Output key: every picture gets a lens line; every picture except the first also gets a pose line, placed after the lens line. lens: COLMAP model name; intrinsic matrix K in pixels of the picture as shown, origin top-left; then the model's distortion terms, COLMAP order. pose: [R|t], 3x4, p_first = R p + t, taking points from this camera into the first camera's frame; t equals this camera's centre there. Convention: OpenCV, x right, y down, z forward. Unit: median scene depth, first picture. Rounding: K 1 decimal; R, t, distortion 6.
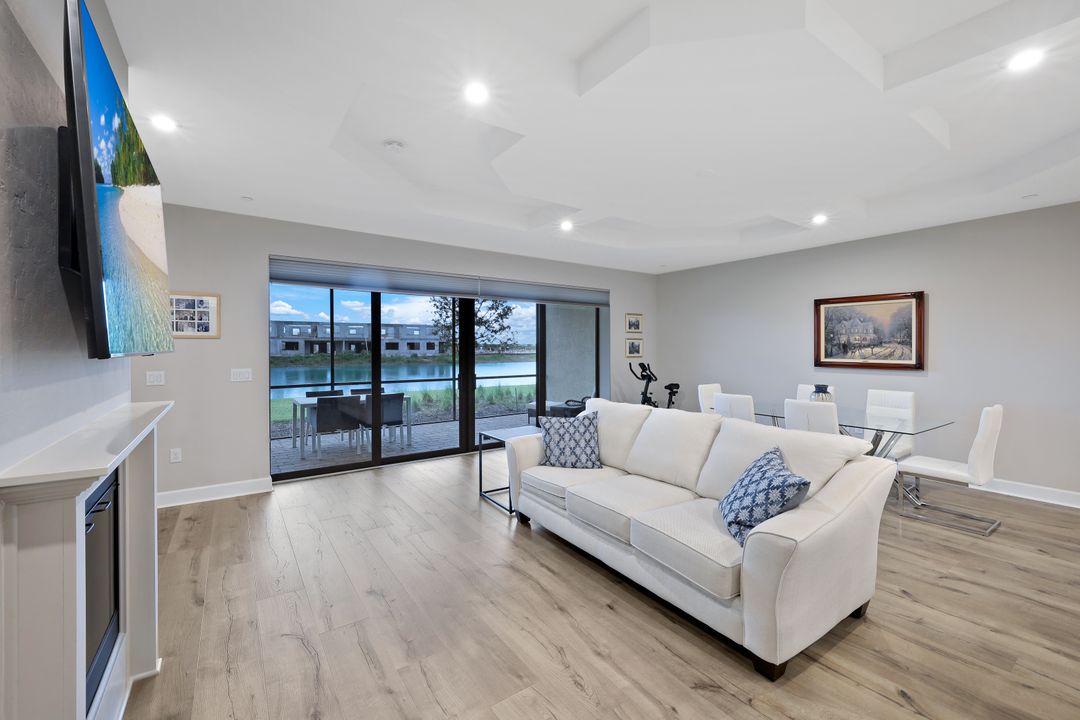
lens RADIAL K [[440.5, 0, 535.1], [0, 440.5, 347.7], [0, 0, 1]] dist [-0.000179, 0.000517]
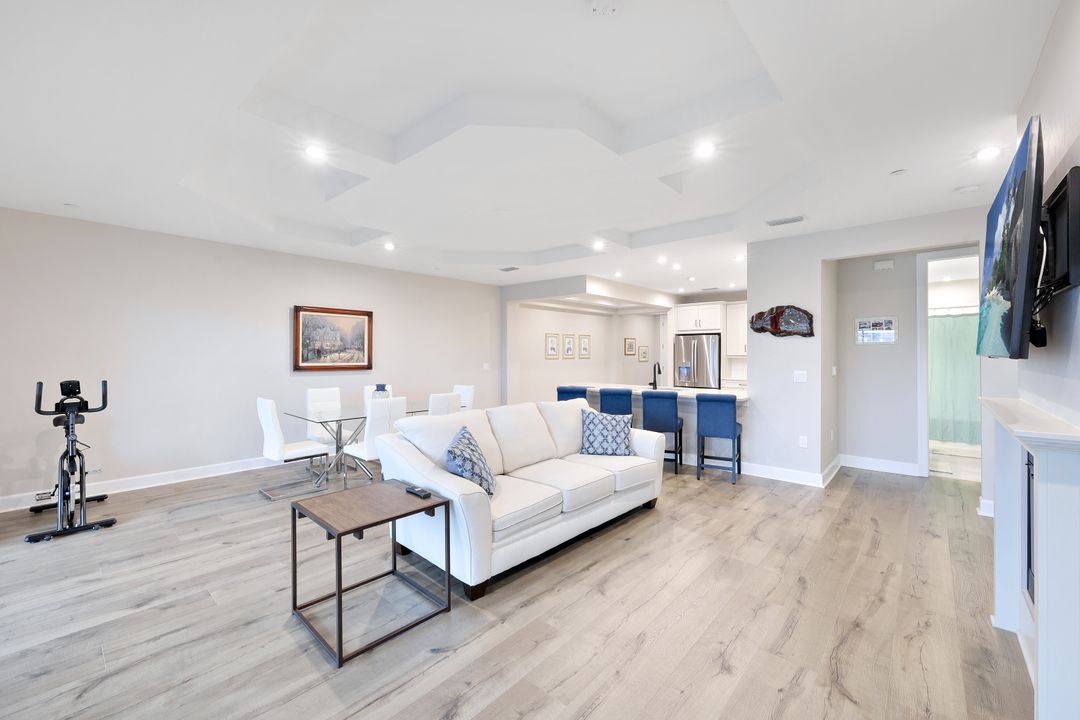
lens RADIAL K [[440.5, 0, 536.2], [0, 440.5, 350.6], [0, 0, 1]] dist [-0.000179, 0.000517]
pose [[-0.233998, 0.004379, 0.972227, -0.547844], [-0.000678, 0.999989, -0.004667, -0.000925], [-0.972237, -0.001751, -0.233993, 0.785395]]
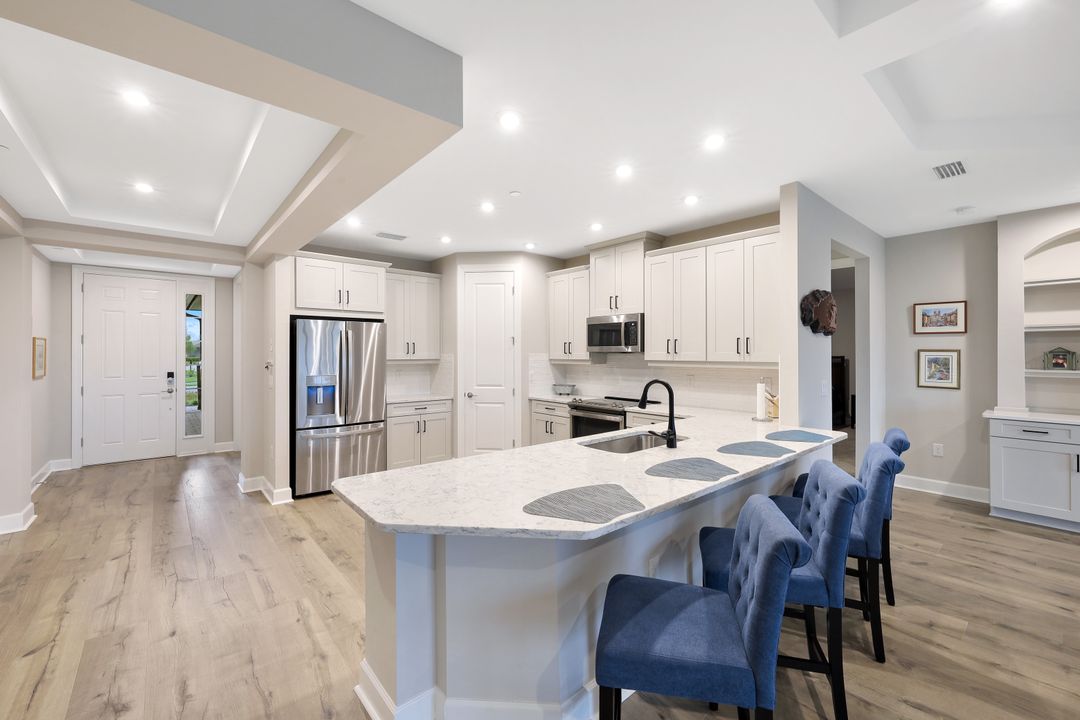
lens RADIAL K [[440.5, 0, 536.4], [0, 440.5, 356.9], [0, 0, 1]] dist [-0.000179, 0.000517]
pose [[-0.994919, 0.000805, -0.100675, 0.801172], [0.000106, 0.999976, 0.006948, -0.004570], [0.100678, 0.006902, -0.994895, 0.659542]]
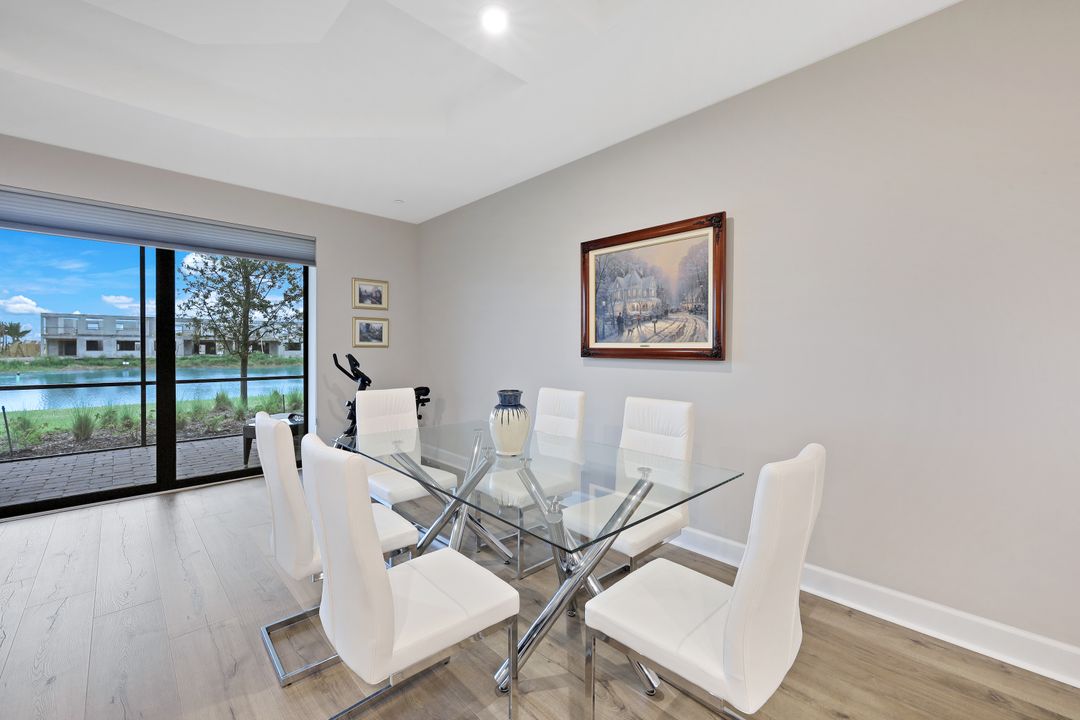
lens RADIAL K [[440.5, 0, 538.4], [0, 440.5, 351.1], [0, 0, 1]] dist [-0.000179, 0.000517]
pose [[0.987332, 0.001579, 0.158663, 0.547546], [-0.002113, 0.999993, 0.003199, 0.037468], [-0.158656, -0.003493, 0.987328, 0.483648]]
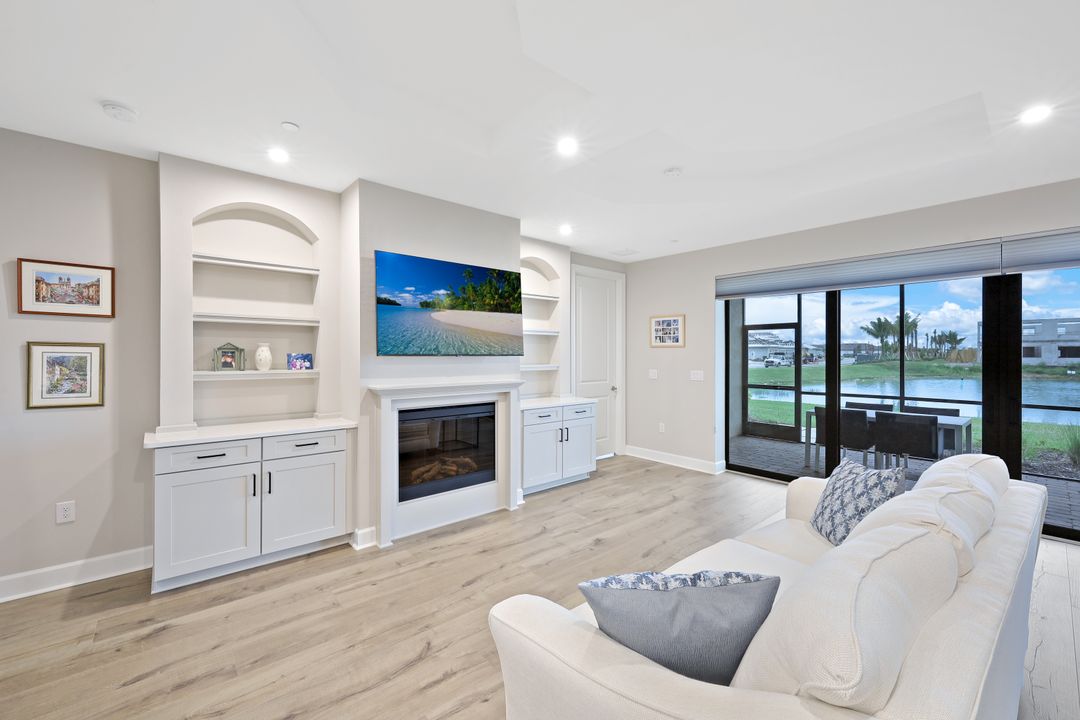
lens RADIAL K [[440.5, 0, 535.5], [0, 440.5, 350.7], [0, 0, 1]] dist [-0.000179, 0.000517]
pose [[0.103378, -0.005849, -0.994625, 0.478522], [-0.001875, 0.999980, -0.006075, -0.001277], [0.994640, 0.002493, 0.103365, 0.351310]]
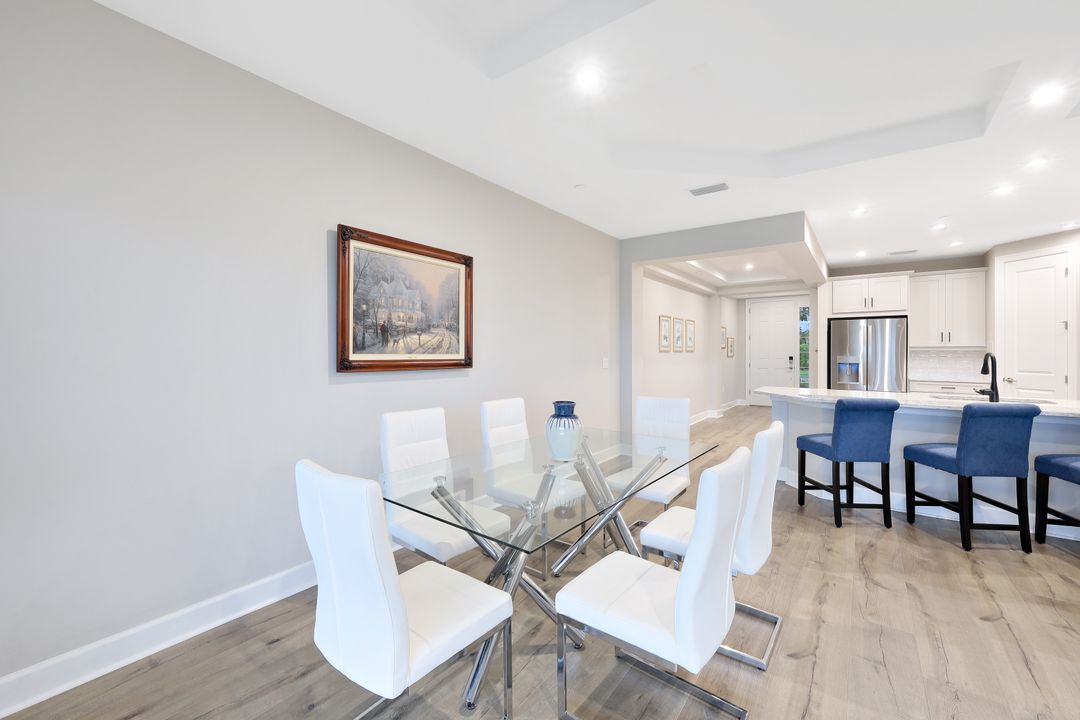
lens RADIAL K [[440.5, 0, 531.8], [0, 440.5, 349.6], [0, 0, 1]] dist [-0.000179, 0.000517]
pose [[-0.312526, 0.003689, 0.949902, 0.162230], [-0.000346, 0.999992, -0.003997, 0.023814], [-0.949909, -0.001578, -0.312522, 1.077925]]
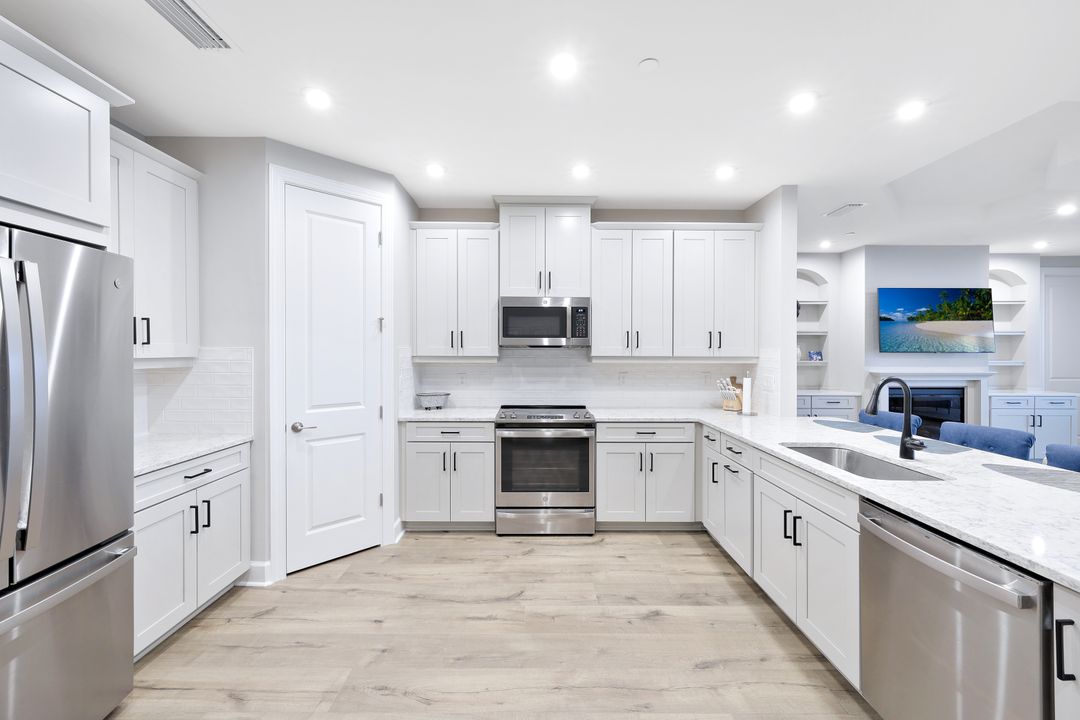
lens RADIAL K [[440.5, 0, 533.3], [0, 440.5, 354.0], [0, 0, 1]] dist [-0.000179, 0.000517]
pose [[-0.568928, 0.004087, -0.822377, 1.150603], [-0.001505, 0.999981, 0.006011, 0.001328], [0.822386, 0.004658, -0.568911, 0.107026]]
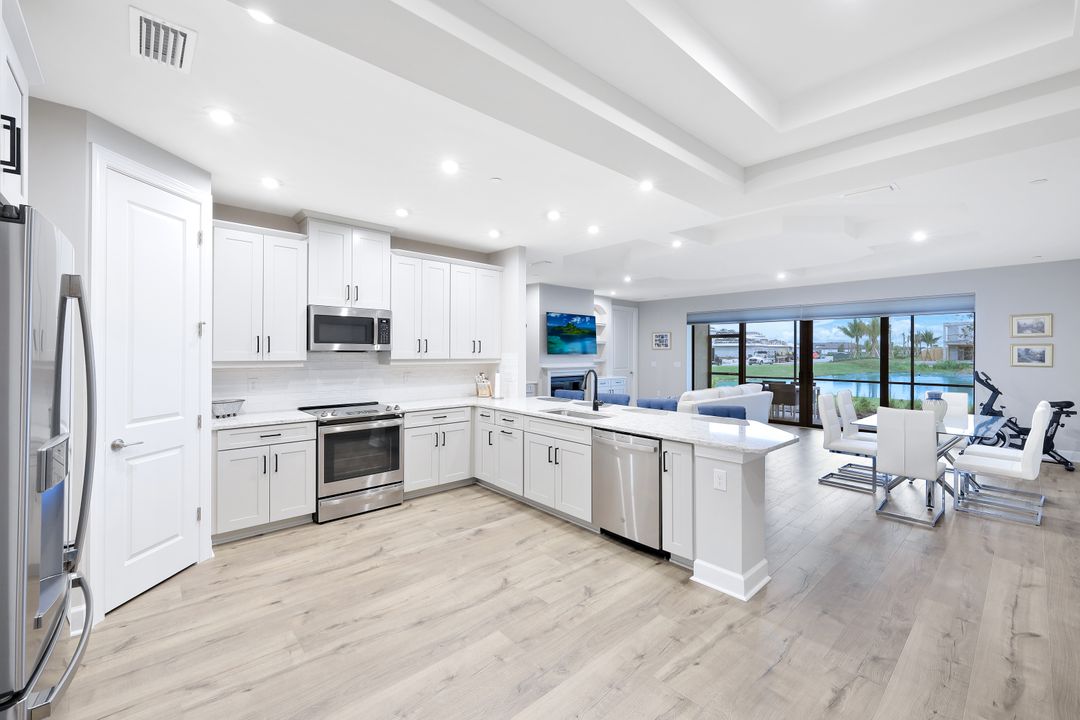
lens RADIAL K [[440.5, 0, 535.8], [0, 440.5, 355.8], [0, 0, 1]] dist [-0.000179, 0.000517]
pose [[0.123138, 0.009578, -0.992343, 1.408756], [-0.002173, 0.999954, 0.009382, -0.007113], [0.992387, 0.001001, 0.123153, -0.053353]]
